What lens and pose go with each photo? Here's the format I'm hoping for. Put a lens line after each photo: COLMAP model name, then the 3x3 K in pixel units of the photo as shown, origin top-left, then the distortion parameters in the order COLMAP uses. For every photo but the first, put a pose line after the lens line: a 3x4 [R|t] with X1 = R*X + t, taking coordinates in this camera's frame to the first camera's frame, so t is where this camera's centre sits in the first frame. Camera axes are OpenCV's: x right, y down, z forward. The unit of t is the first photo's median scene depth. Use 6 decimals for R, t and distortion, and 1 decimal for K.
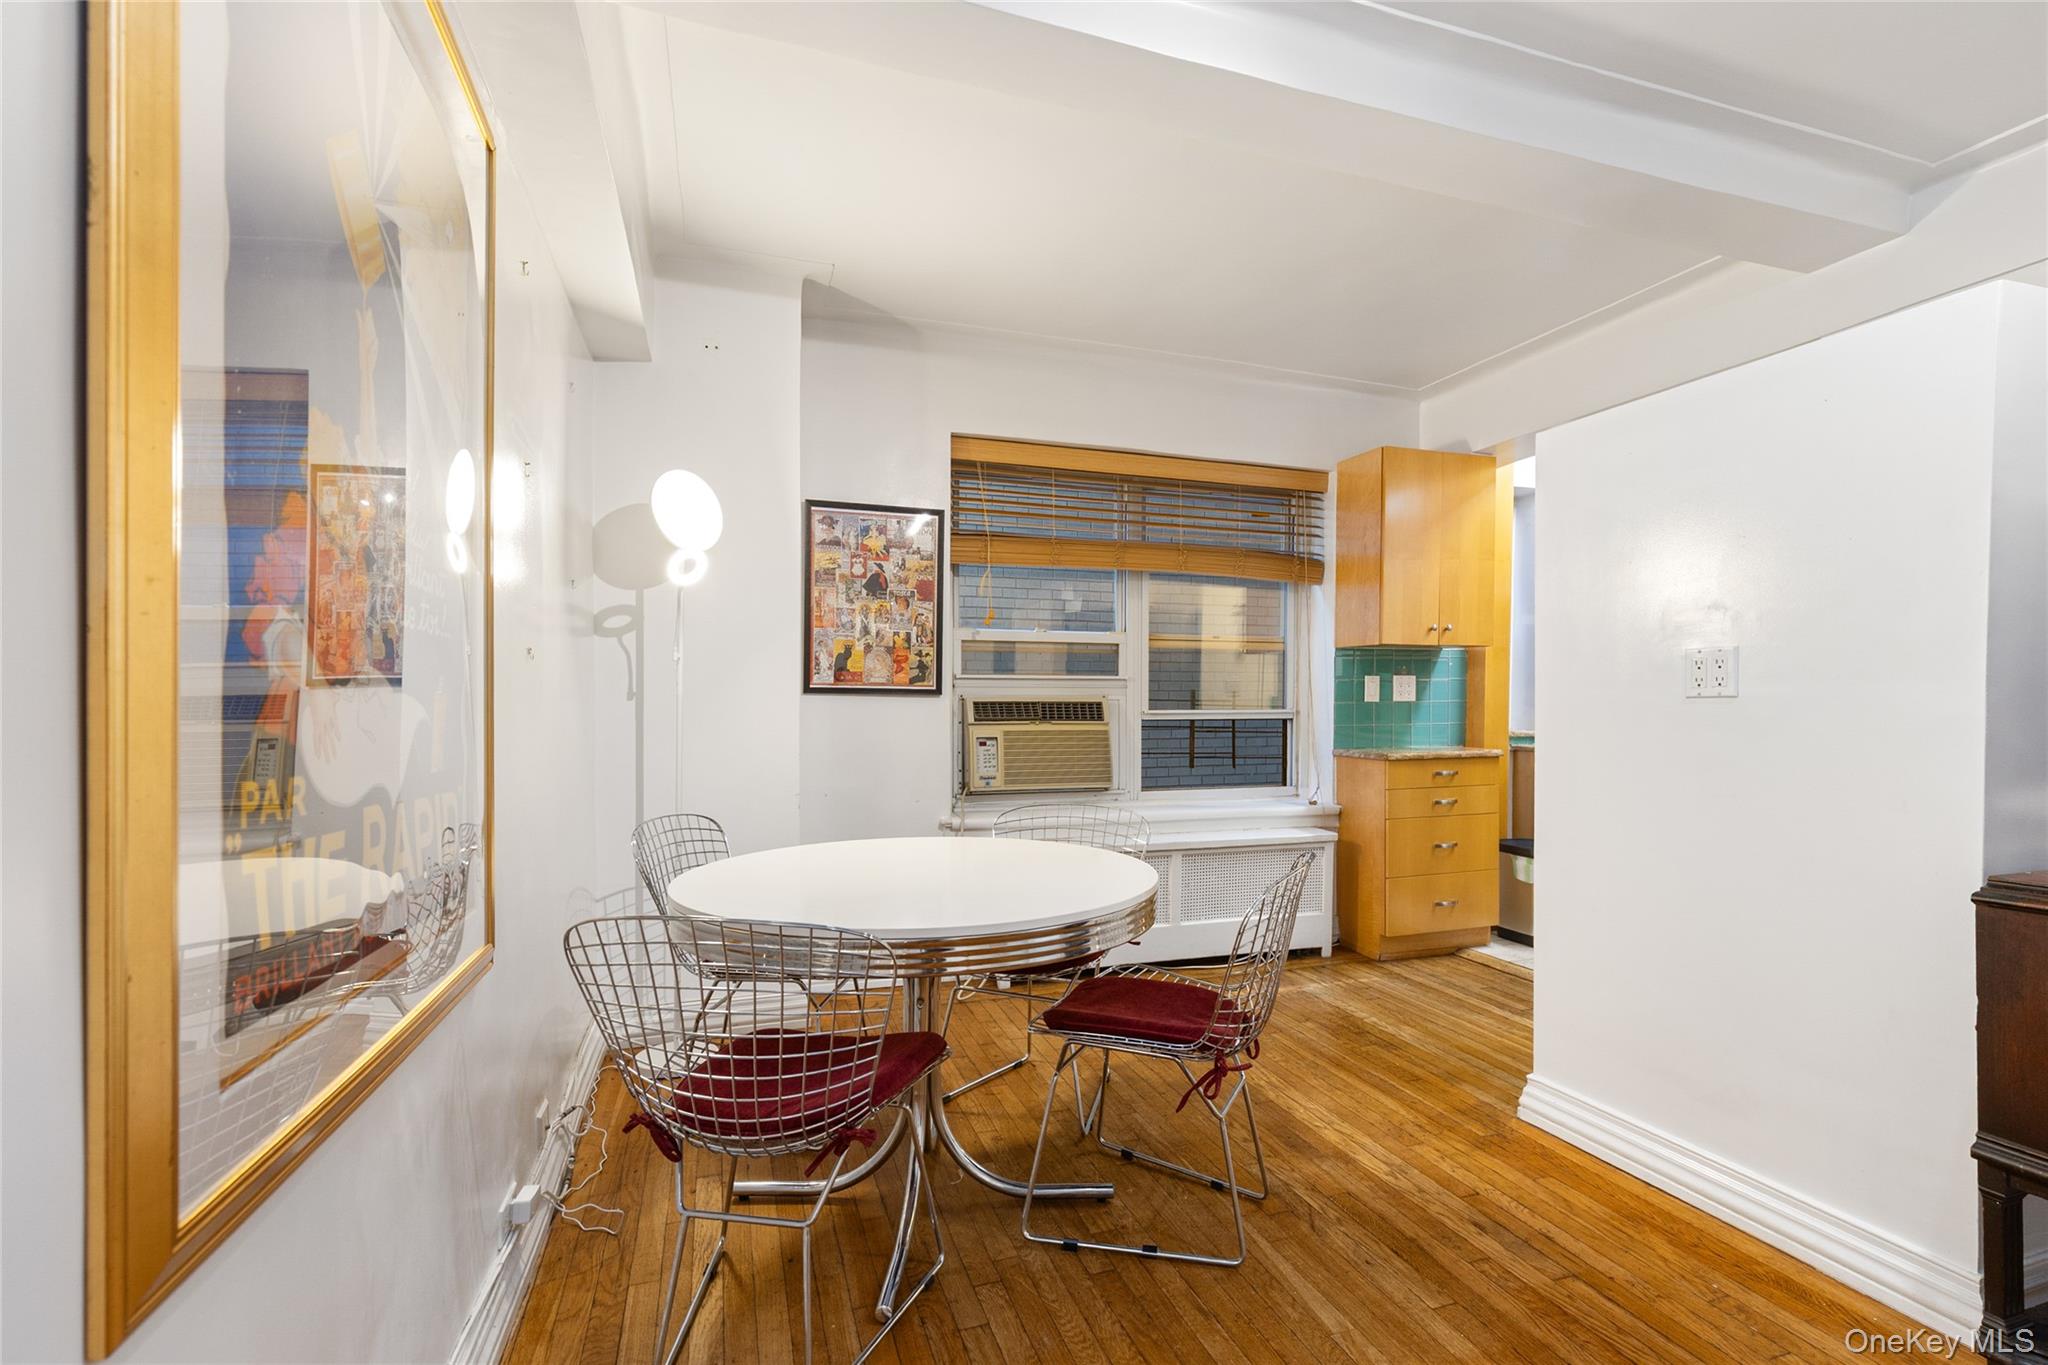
lens RADIAL K [[936.9, 0, 1044.3], [0, 936.9, 712.8], [0, 0, 1]] dist [0.010753, -0.000242]
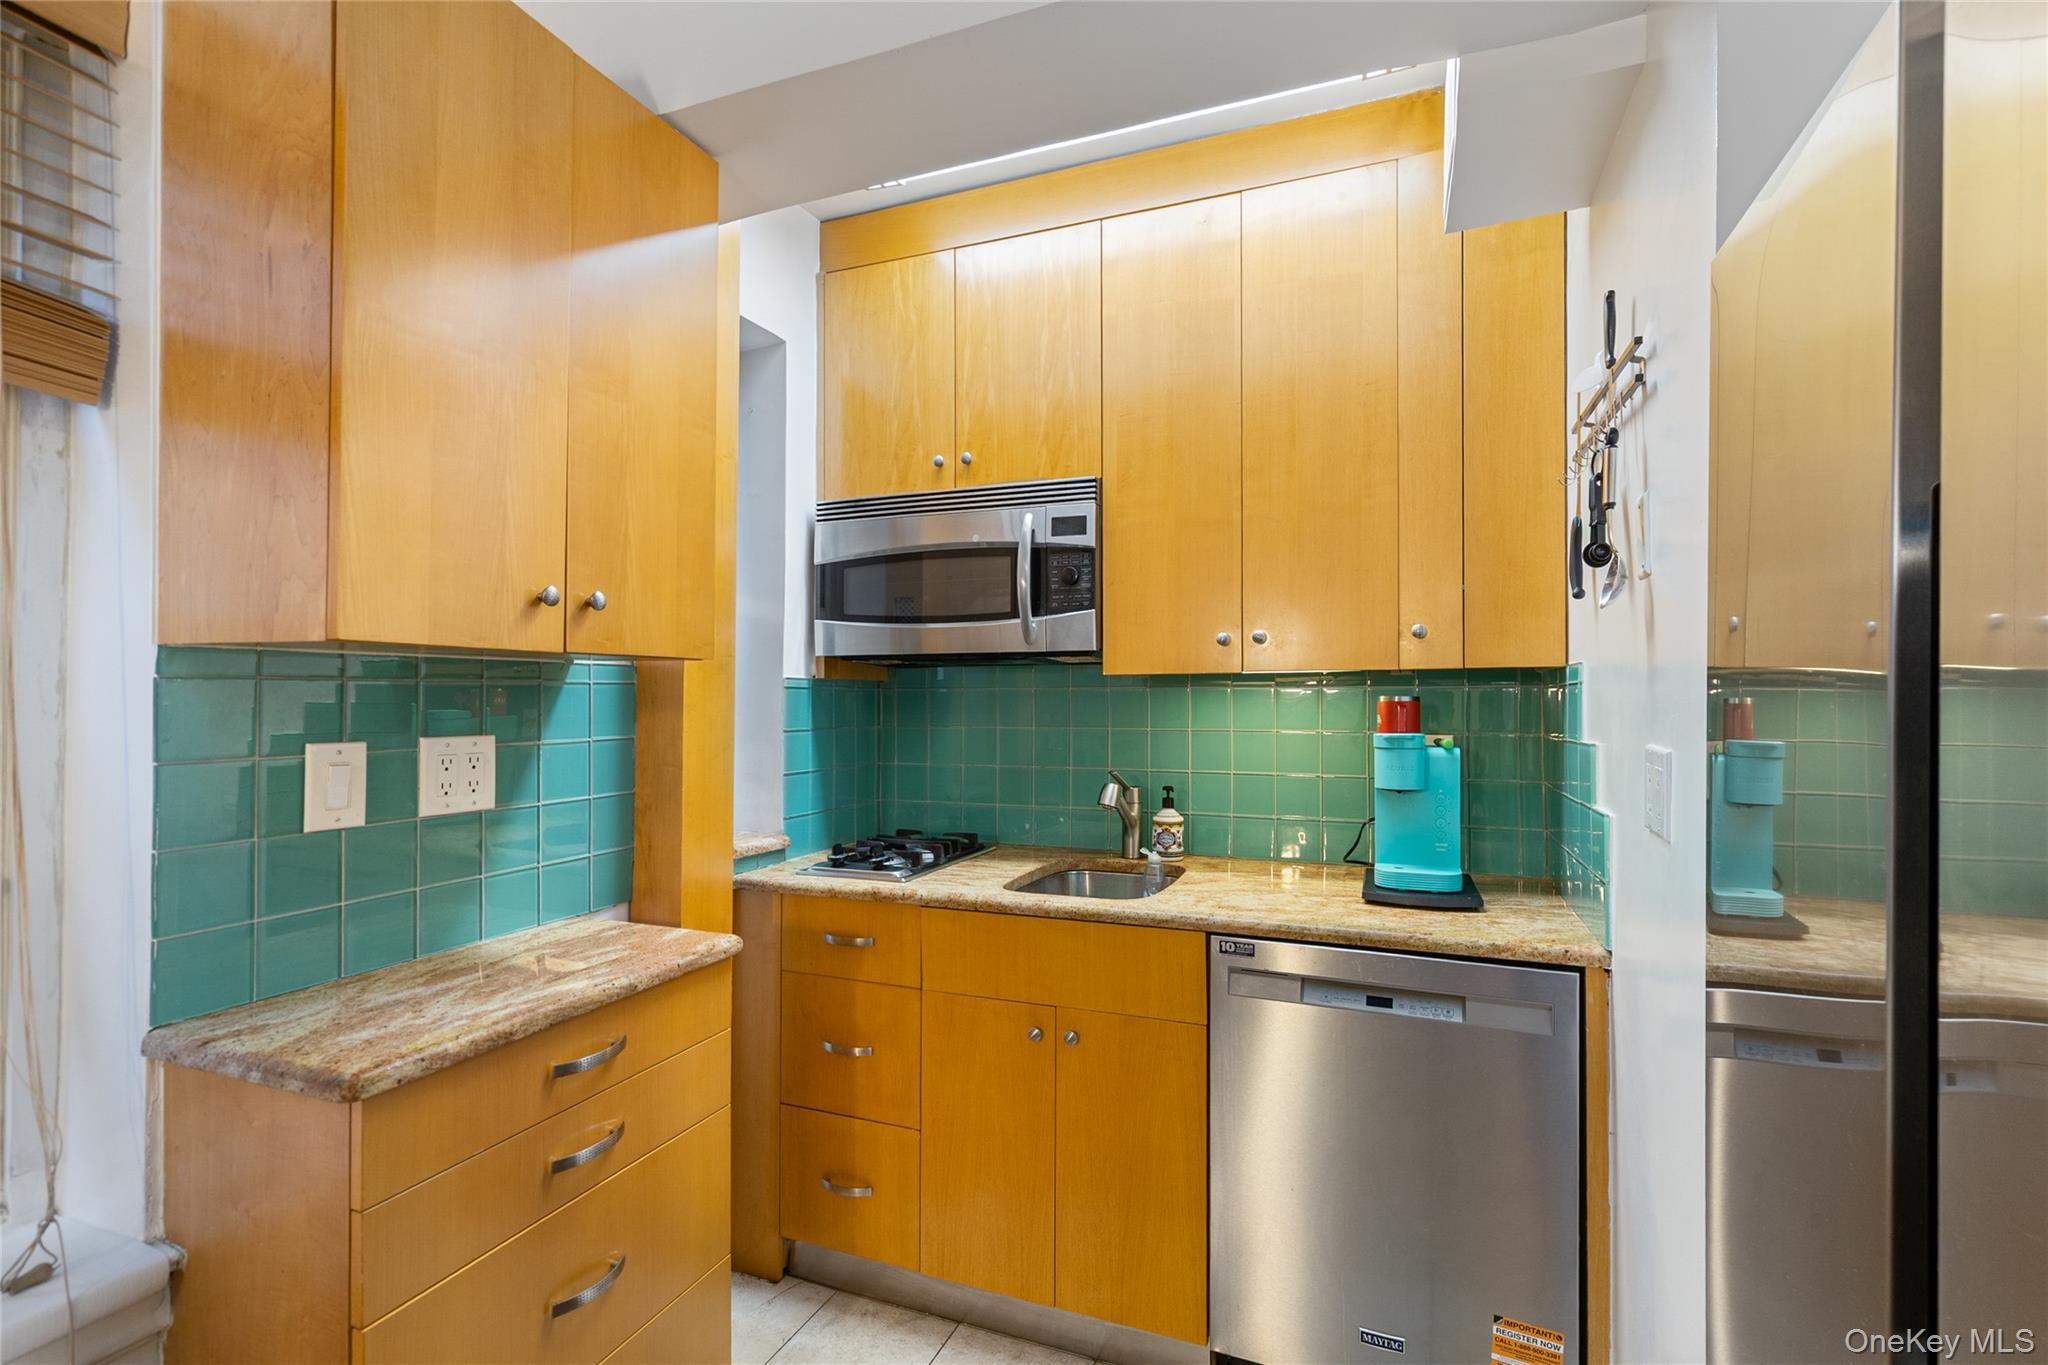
lens RADIAL K [[931.9, 0, 1026.7], [0, 931.9, 697.9], [0, 0, 1]] dist [0.002101, 0.000179]
pose [[0.650312, 0.003392, 0.759660, 0.283651], [0.007675, 0.999910, -0.011036, -0.052309], [-0.759629, 0.013007, 0.650227, 0.679374]]
